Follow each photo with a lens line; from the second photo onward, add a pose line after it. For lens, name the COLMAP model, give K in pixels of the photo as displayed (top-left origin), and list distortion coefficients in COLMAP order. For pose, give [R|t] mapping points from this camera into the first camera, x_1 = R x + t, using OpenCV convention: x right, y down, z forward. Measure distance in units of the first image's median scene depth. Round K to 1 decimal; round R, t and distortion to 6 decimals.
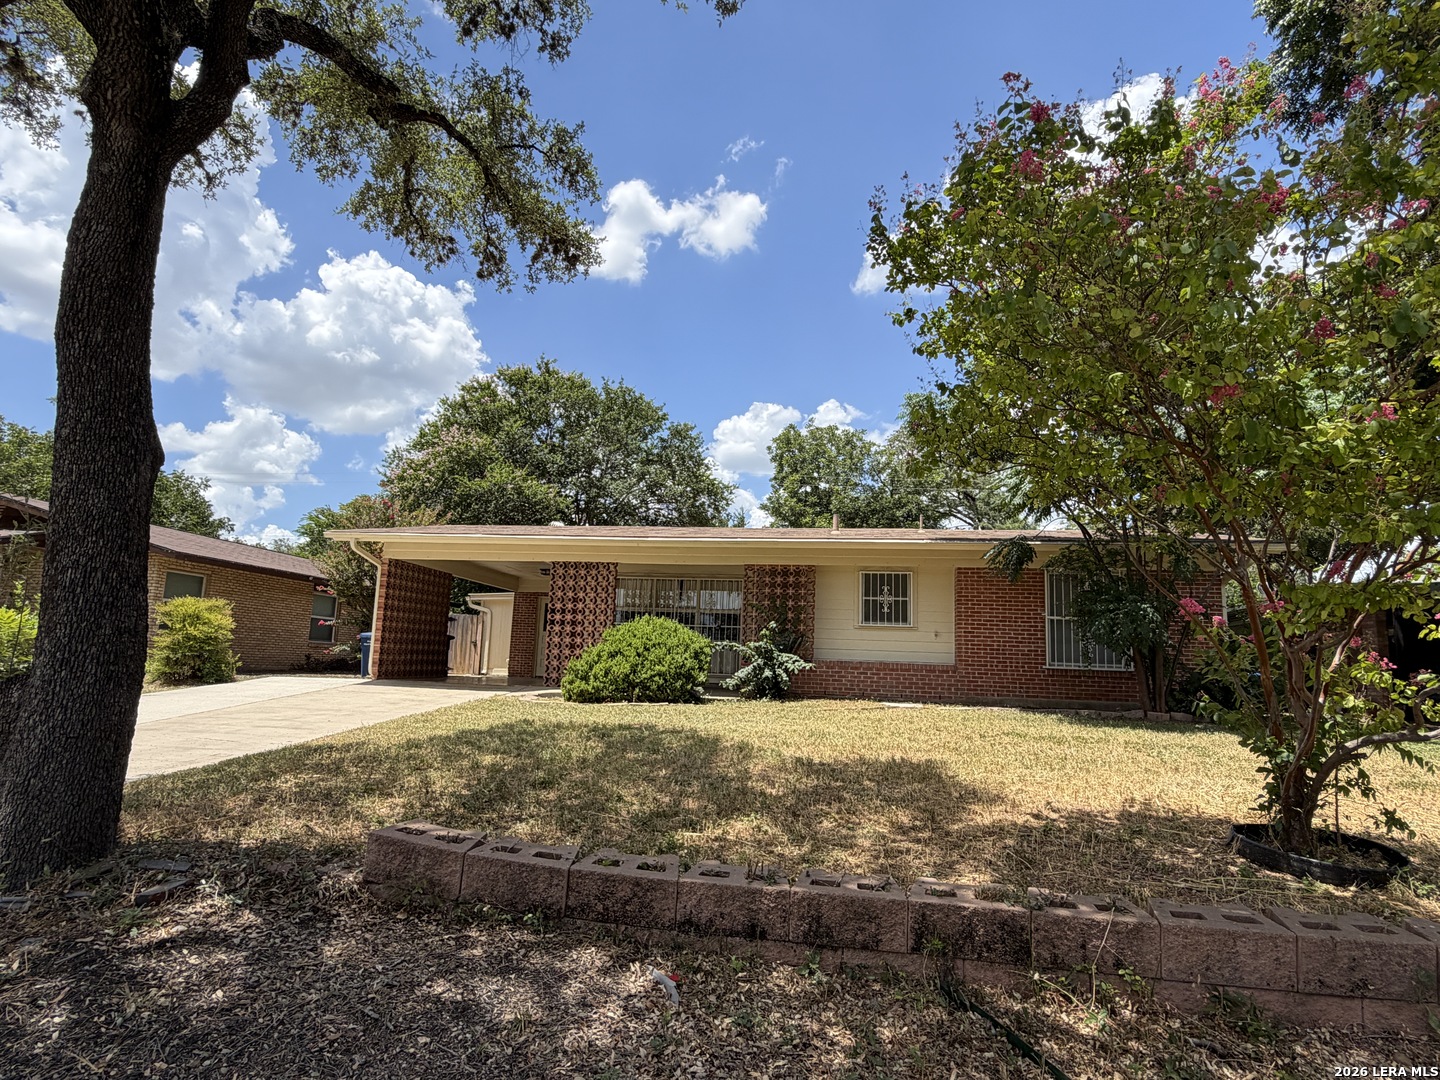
lens RADIAL K [[844.7, 0, 720.0], [0, 844.7, 540.0], [0, 0, 1]] dist [0.000000, 0.000058]
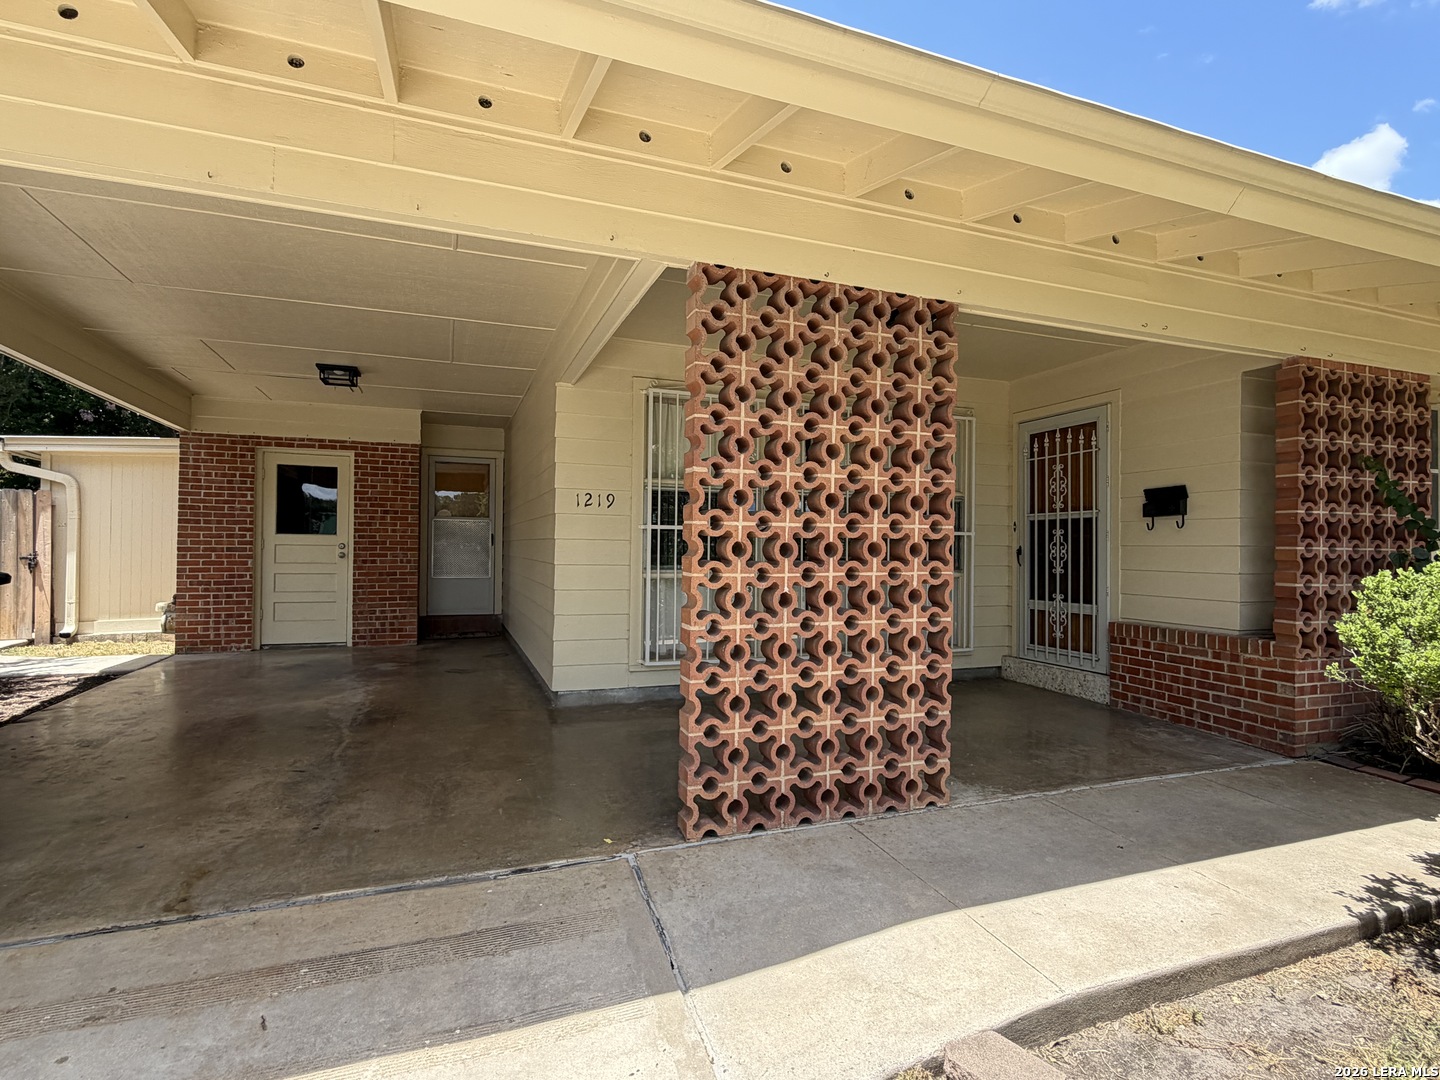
lens RADIAL K [[735.1, 0, 720.0], [0, 735.1, 540.0], [0, 0, 1]] dist [-0.000348, 0.000761]
pose [[0.856133, -0.025205, 0.516140, -0.308740], [-0.057876, 0.987849, 0.144241, 0.070700], [-0.513504, -0.153361, 0.844271, 0.875121]]
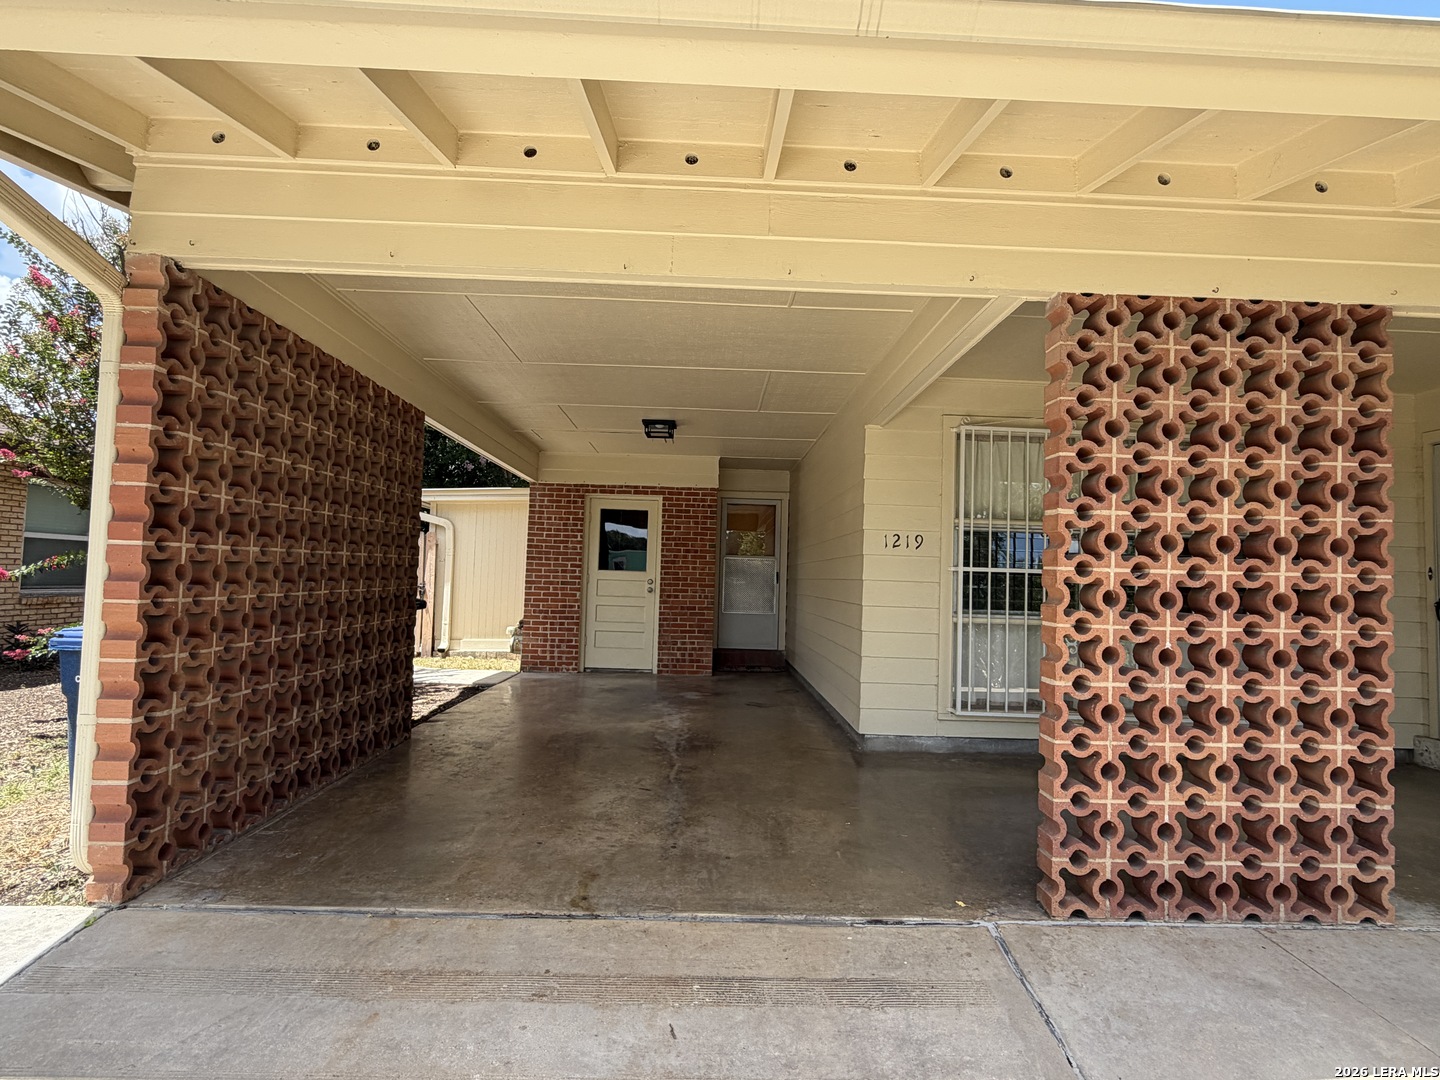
lens RADIAL K [[735.1, 0, 720.0], [0, 735.1, 540.0], [0, 0, 1]] dist [-0.000348, 0.000761]
pose [[0.979455, 0.000312, 0.201664, -0.332585], [-0.022524, 0.993911, 0.107858, 0.069970], [-0.200402, -0.110184, 0.973498, 0.885339]]
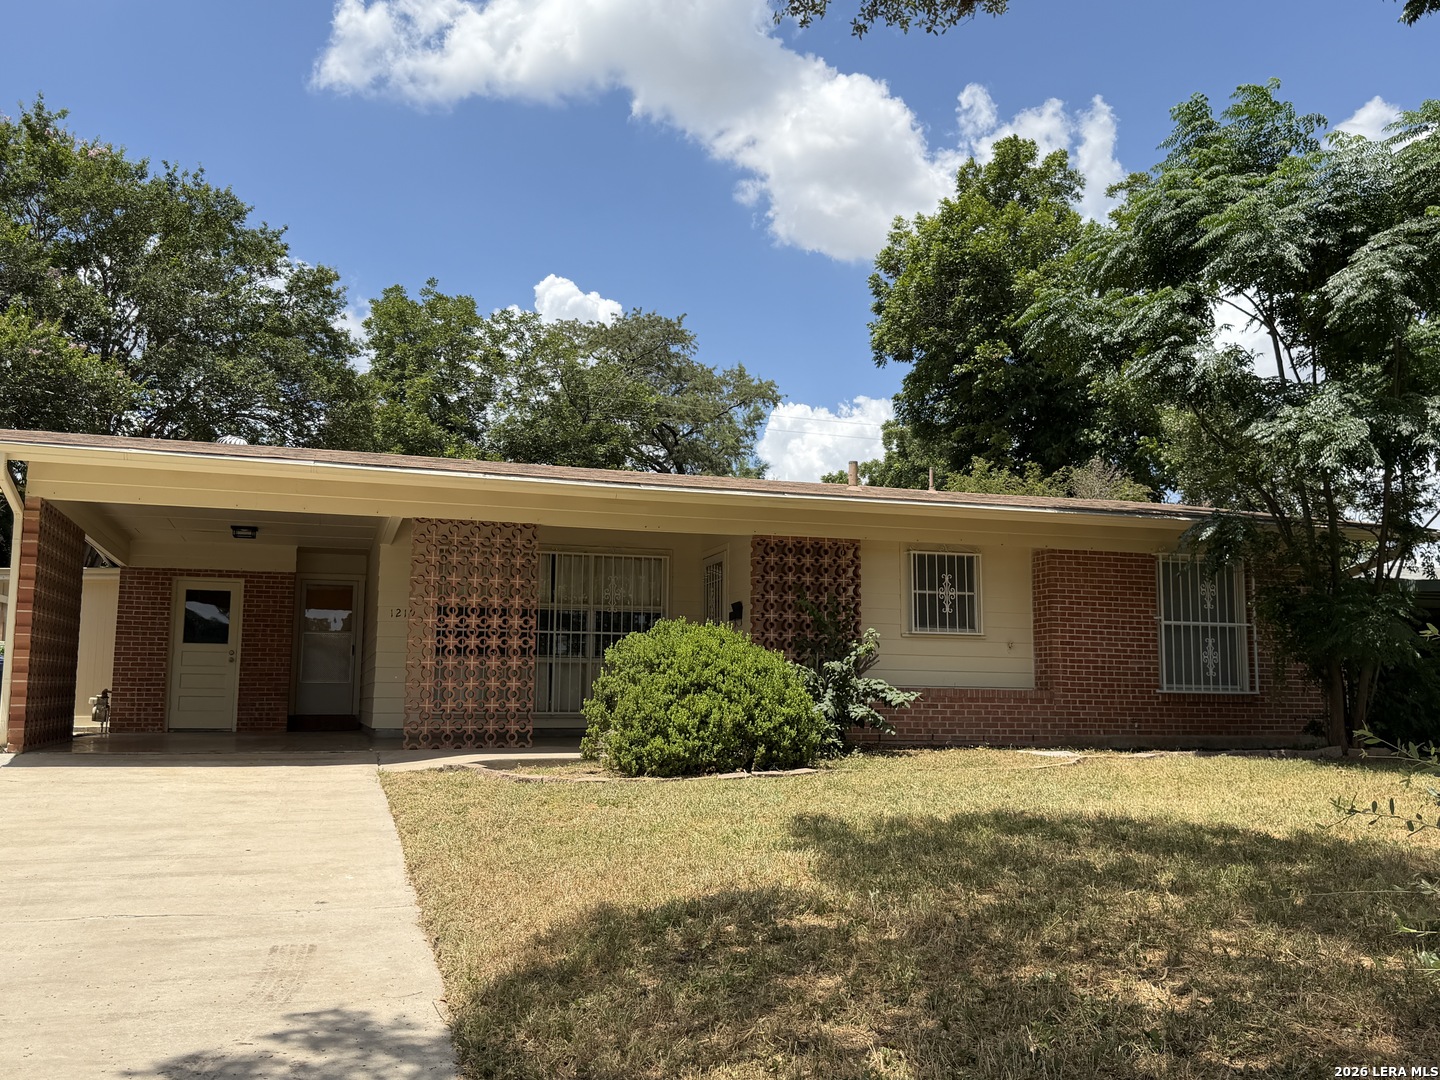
lens RADIAL K [[1293.3, 0, 719.8], [0, 1293.3, 544.5], [0, 0, 1]] dist [0.141679, -0.302873]
pose [[0.885973, 0.025491, 0.463035, -0.434118], [-0.046268, 0.998365, 0.033566, 0.005445], [-0.461422, -0.051162, 0.885704, 0.178571]]
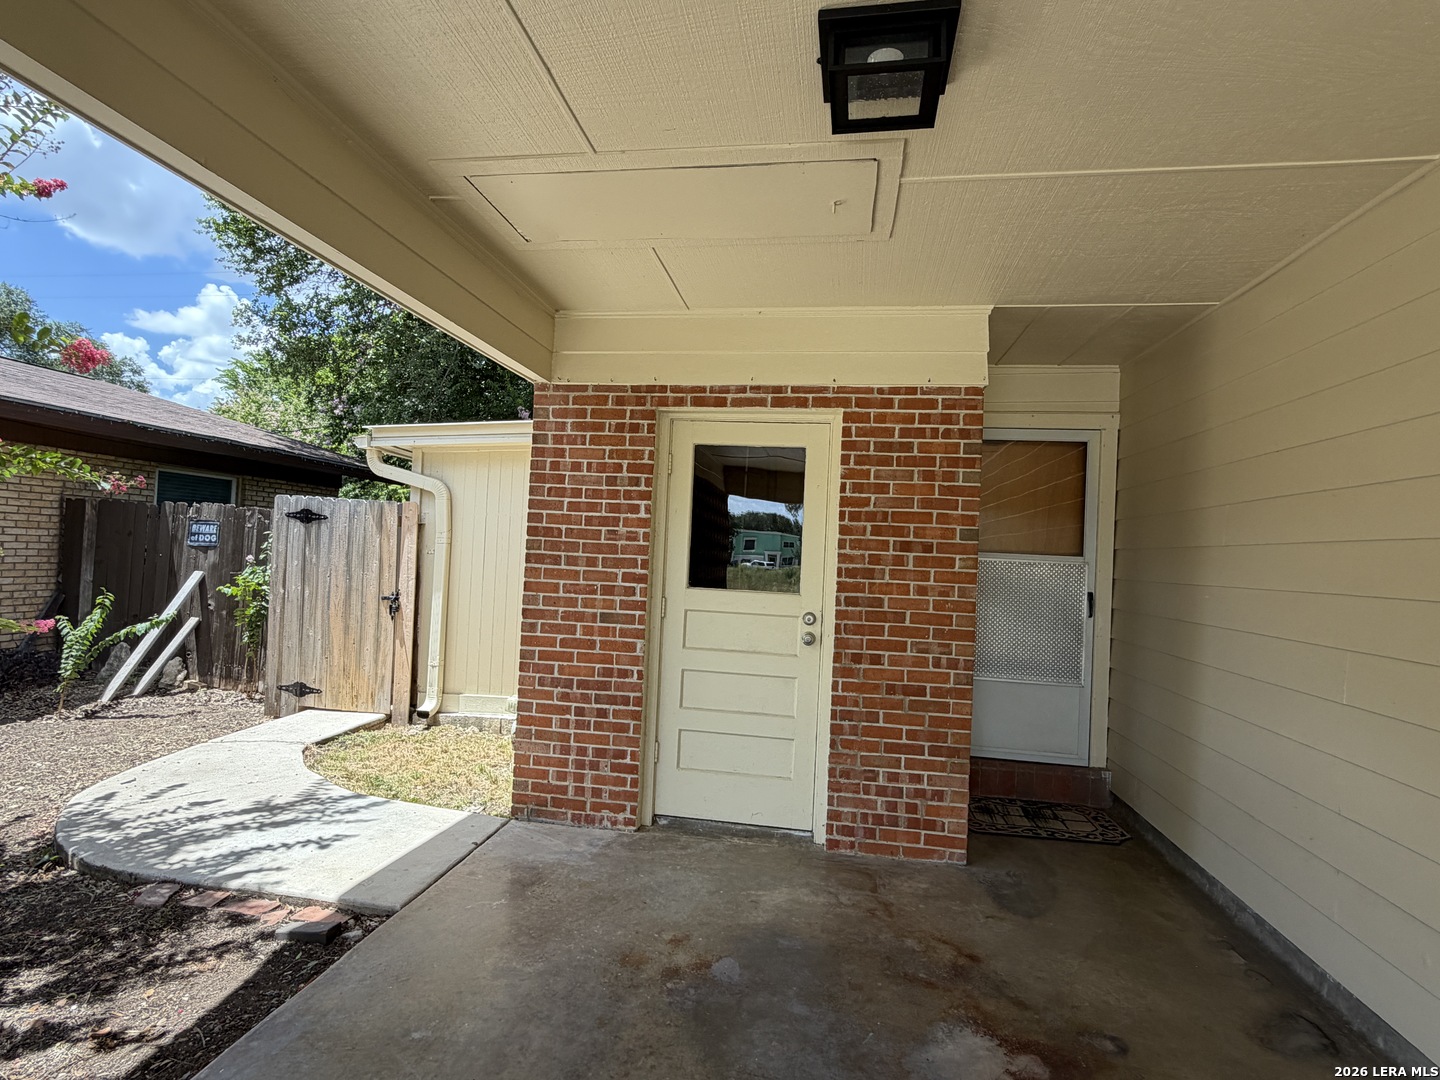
lens RADIAL K [[735.1, 0, 720.0], [0, 735.1, 540.0], [0, 0, 1]] dist [-0.000348, 0.000761]
pose [[0.999691, 0.006526, 0.023975, -0.304263], [-0.009786, 0.990315, 0.138495, 0.108601], [-0.022839, -0.138687, 0.990073, 1.230267]]
